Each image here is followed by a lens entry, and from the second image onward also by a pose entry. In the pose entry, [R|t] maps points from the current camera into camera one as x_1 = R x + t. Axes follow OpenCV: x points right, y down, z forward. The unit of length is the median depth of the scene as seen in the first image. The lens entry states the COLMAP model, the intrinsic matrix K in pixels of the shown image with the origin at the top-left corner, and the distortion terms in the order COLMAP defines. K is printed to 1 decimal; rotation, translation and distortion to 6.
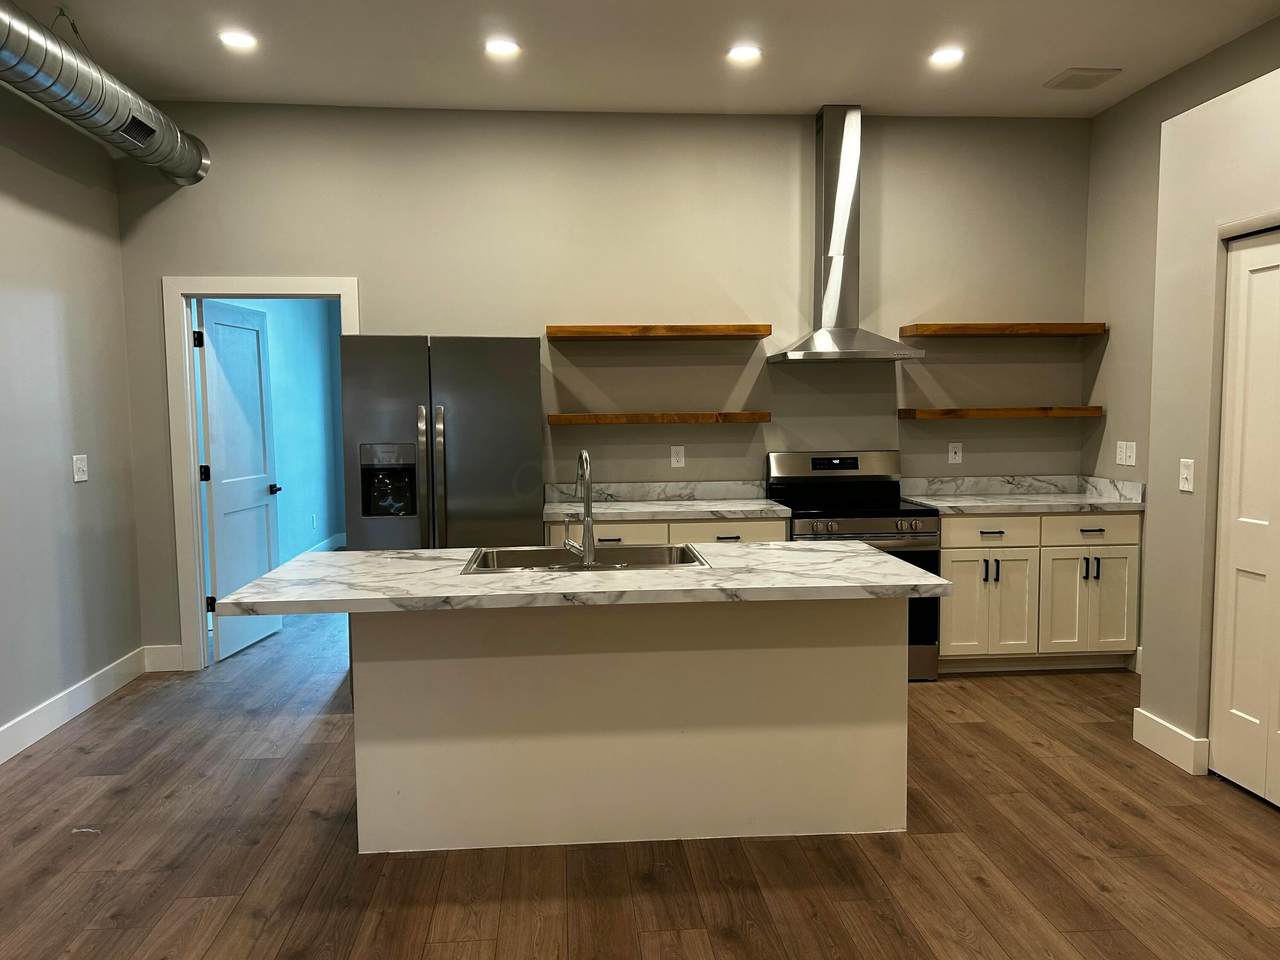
lens RADIAL K [[968.5, 0, 641.3], [0, 968.5, 492.0], [0, 0, 1]] dist [0.051307, -0.013875]
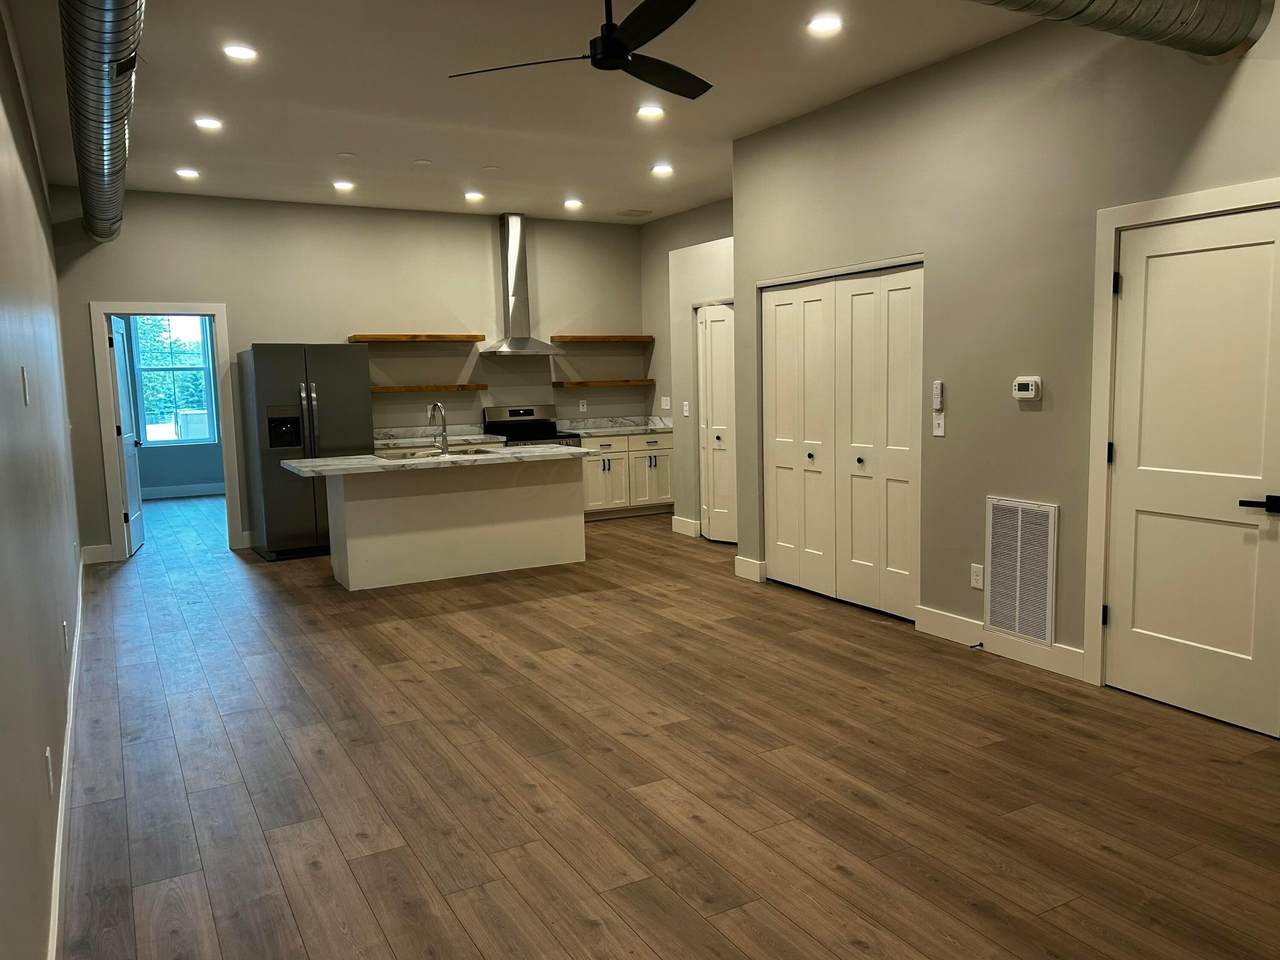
lens RADIAL K [[968.5, 0, 642.6], [0, 968.5, 477.9], [0, 0, 1]] dist [0.051307, -0.013875]
pose [[0.912581, -0.055073, 0.405170, -0.335053], [0.049843, 0.998482, 0.023455, 0.061202], [-0.405847, -0.001210, 0.913940, -0.740431]]
